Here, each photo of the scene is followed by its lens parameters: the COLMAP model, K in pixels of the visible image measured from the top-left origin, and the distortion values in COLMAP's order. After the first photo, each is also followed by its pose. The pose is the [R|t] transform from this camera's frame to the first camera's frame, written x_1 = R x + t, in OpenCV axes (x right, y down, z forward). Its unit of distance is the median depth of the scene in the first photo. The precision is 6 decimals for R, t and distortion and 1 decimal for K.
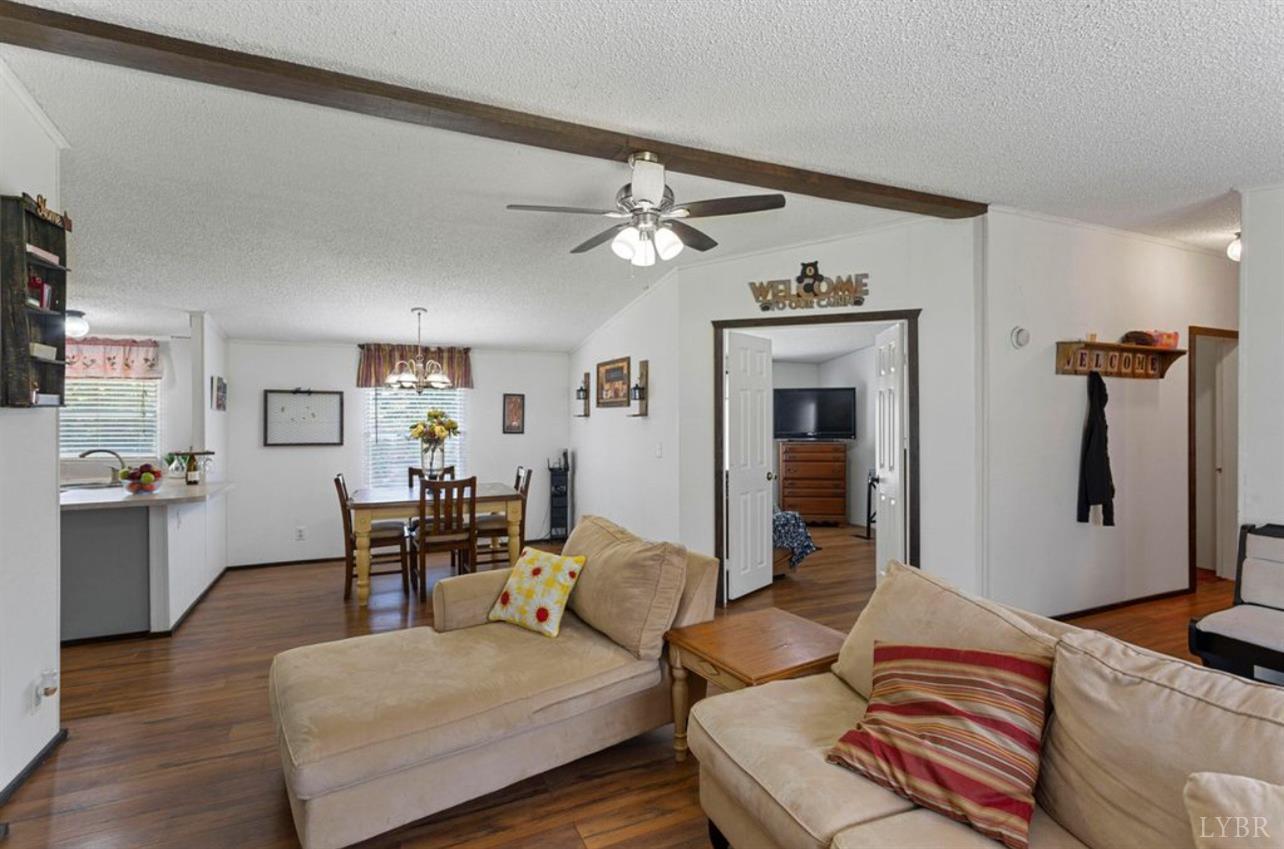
lens RADIAL K [[602.6, 0, 634.0], [0, 602.6, 415.1], [0, 0, 1]] dist [0.006252, -0.000895]
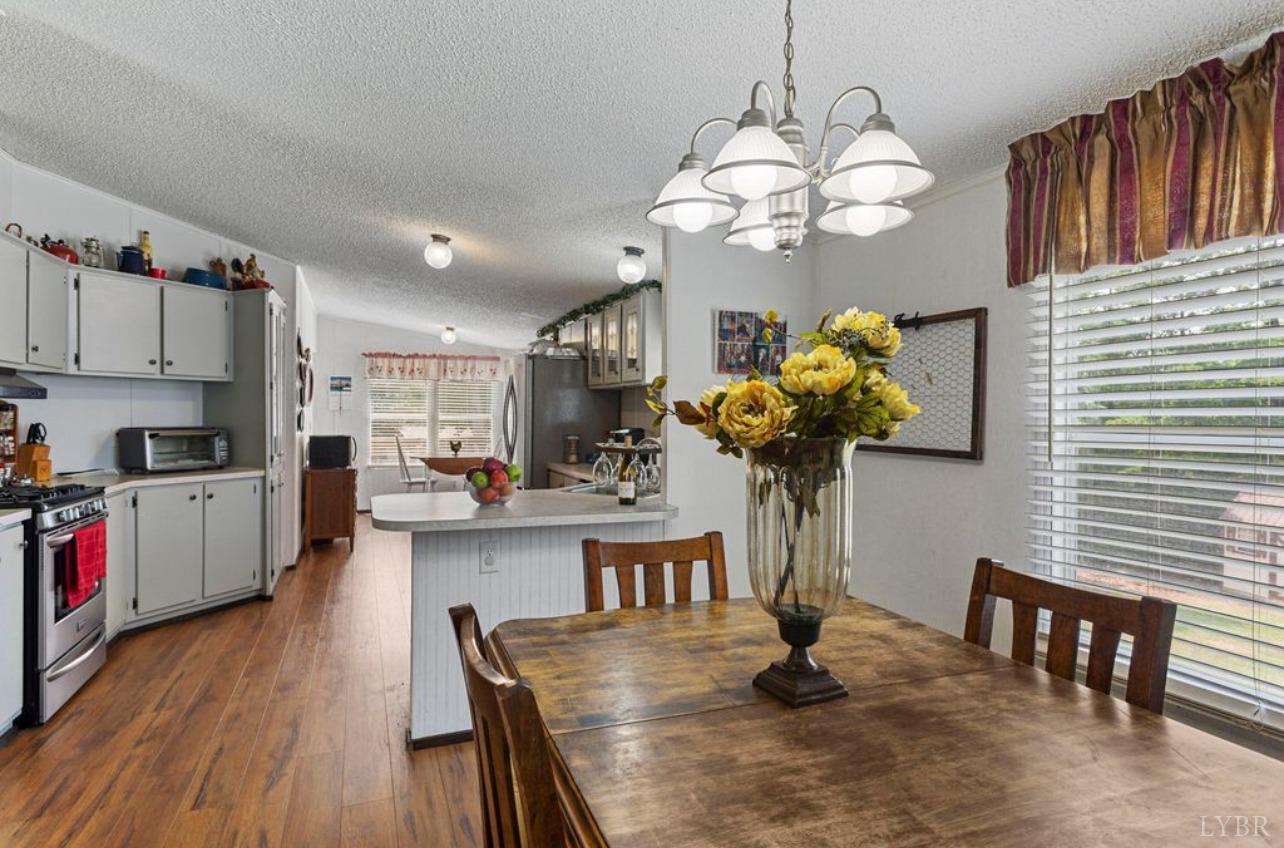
lens RADIAL K [[684.3, 0, 637.3], [0, 684.3, 420.4], [0, 0, 1]] dist [0.000916, 0.002474]
pose [[-0.039923, 0.007257, -0.999176, -0.081988], [-0.003588, 0.999966, 0.007406, 0.028055], [0.999196, 0.003880, -0.039896, 0.928635]]
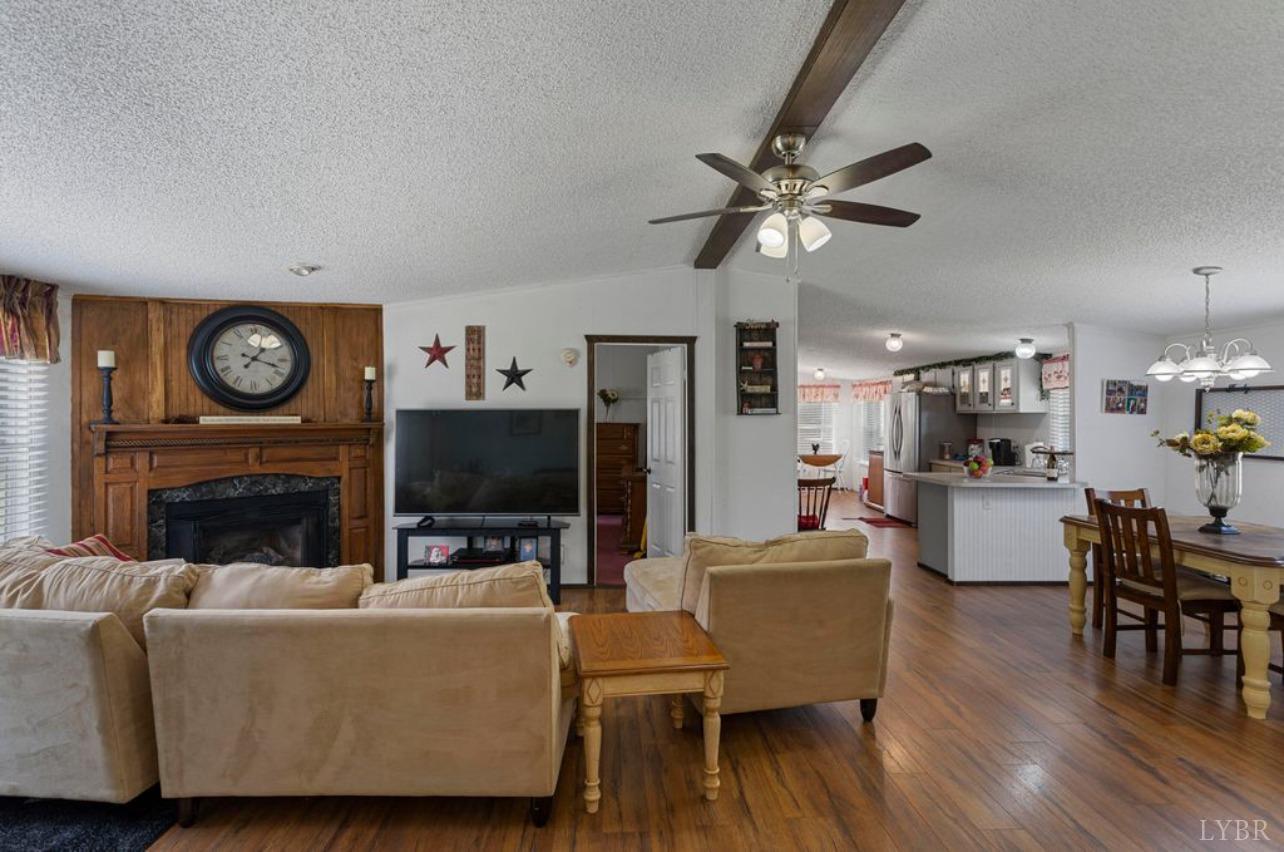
lens RADIAL K [[606.1, 0, 632.7], [0, 606.1, 414.9], [0, 0, 1]] dist [0.008707, 0.000633]
pose [[-0.376149, -0.004099, -0.926550, 0.543042], [0.000379, 0.999989, -0.004578, -0.001429], [0.926559, -0.002074, -0.376144, 0.631868]]
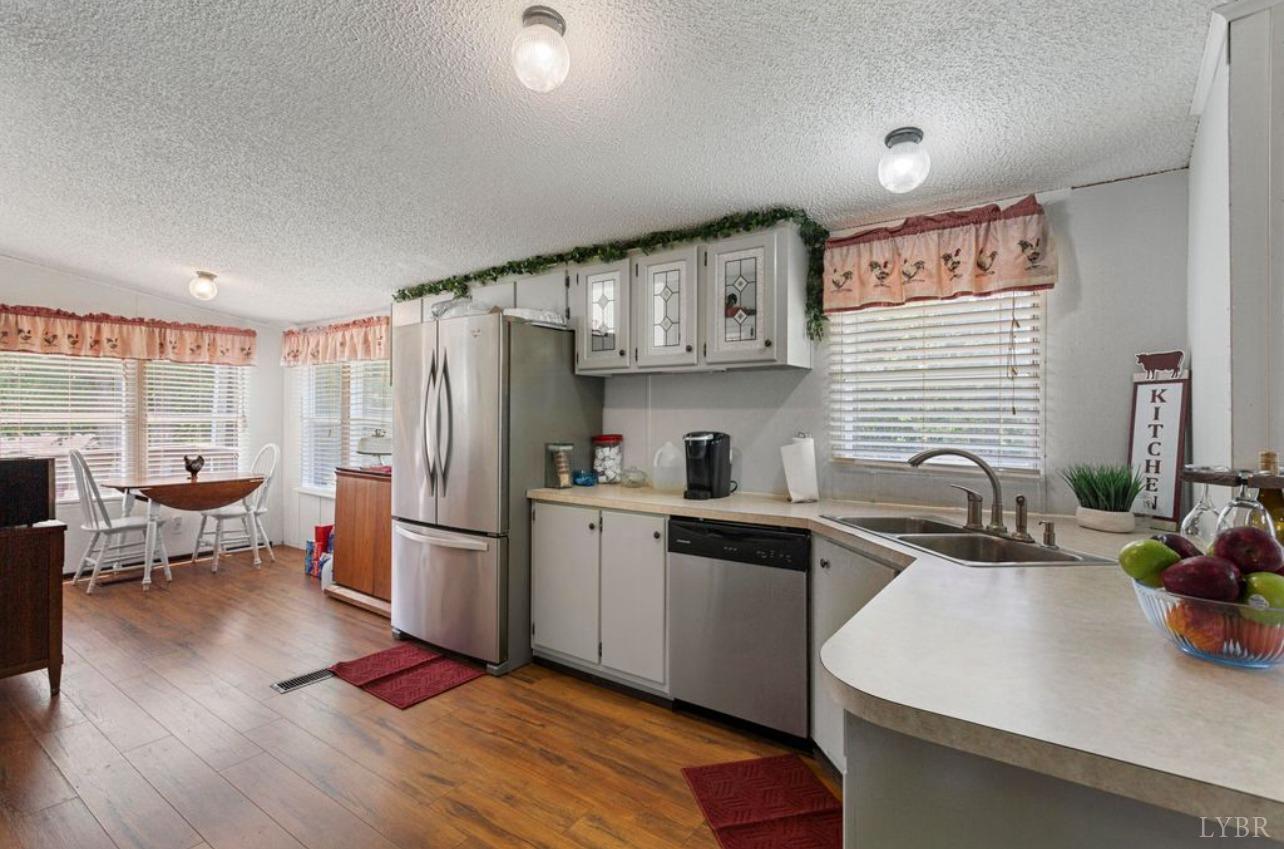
lens RADIAL K [[602.6, 0, 638.2], [0, 602.6, 422.6], [0, 0, 1]] dist [0.006252, -0.000895]
pose [[0.502340, 0.008112, -0.864632, -0.570307], [0.000073, 0.999956, 0.009423, 0.031329], [0.864670, -0.004797, 0.502317, 0.544829]]
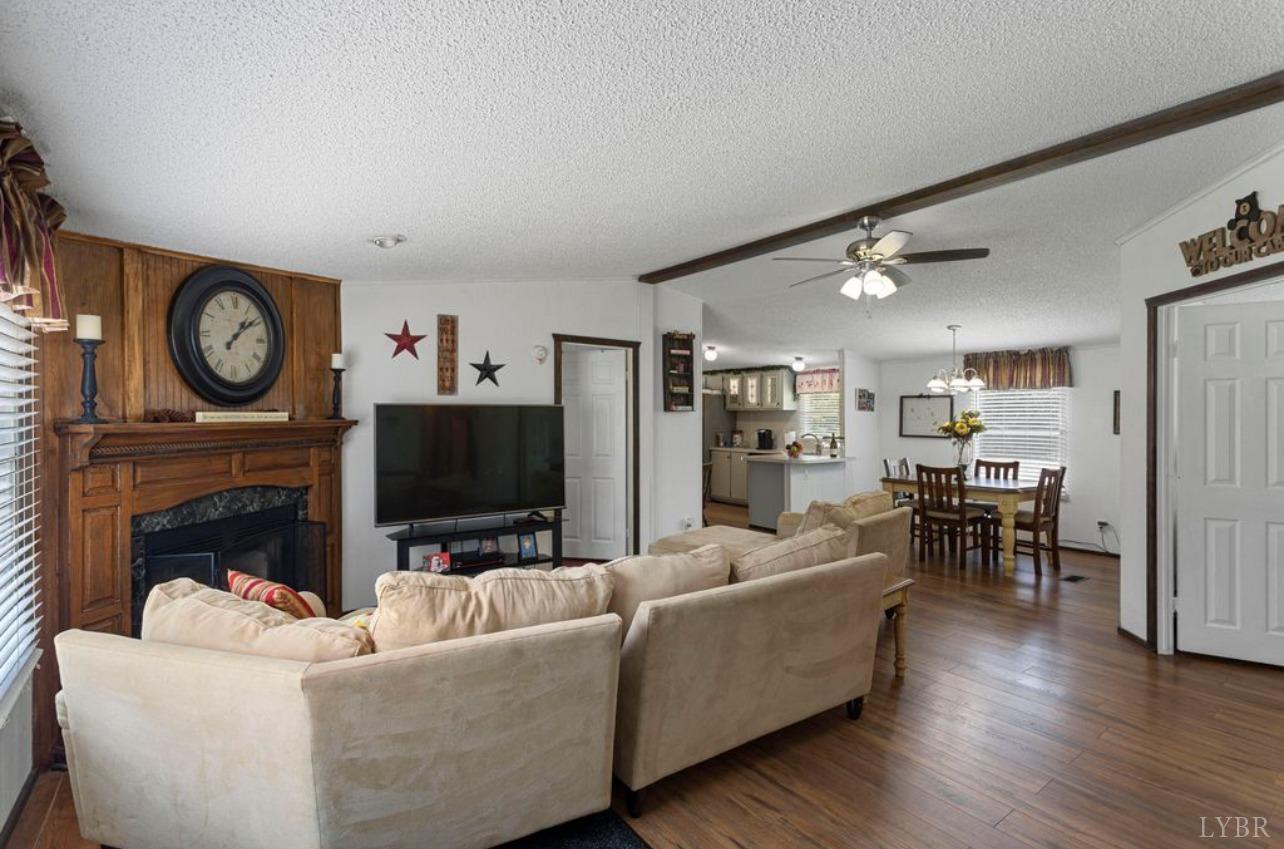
lens RADIAL K [[602.6, 0, 636.8], [0, 602.6, 414.7], [0, 0, 1]] dist [0.006252, -0.000895]
pose [[0.207137, 0.000551, -0.978312, 0.672005], [0.001430, 0.999999, 0.000866, -0.000837], [0.978311, -0.001578, 0.207136, 0.130380]]
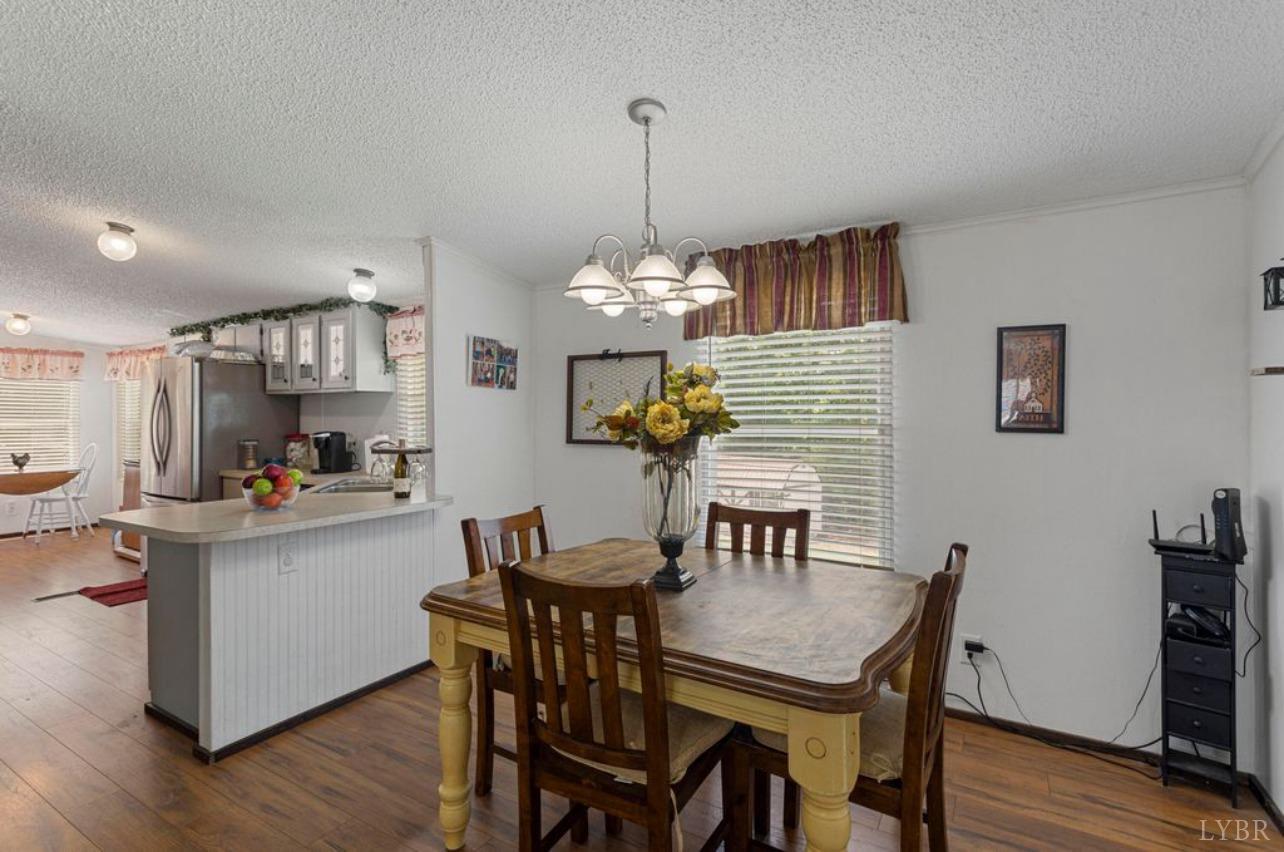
lens RADIAL K [[606.1, 0, 636.3], [0, 606.1, 415.3], [0, 0, 1]] dist [0.008707, 0.000633]
pose [[0.560157, -0.001607, -0.828385, -0.033026], [0.007042, 0.999971, 0.002822, 0.021999], [0.828356, -0.007414, 0.560152, 0.754132]]
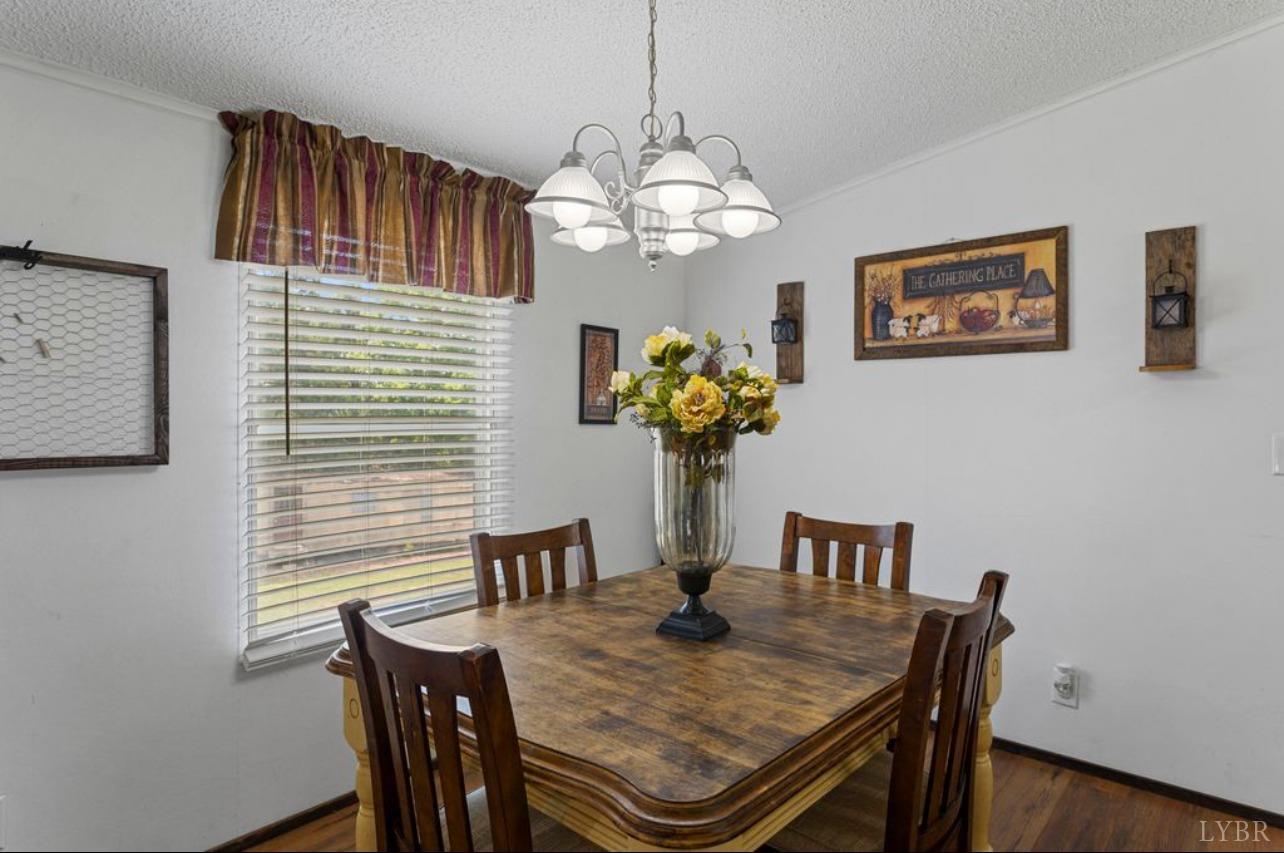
lens RADIAL K [[724.5, 0, 634.7], [0, 724.5, 409.5], [0, 0, 1]] dist [-0.000120, 0.000471]
pose [[0.912111, 0.004992, 0.409912, -0.481401], [-0.003711, 0.999985, -0.003921, 0.029134], [-0.409925, 0.002055, 0.912117, 0.695451]]
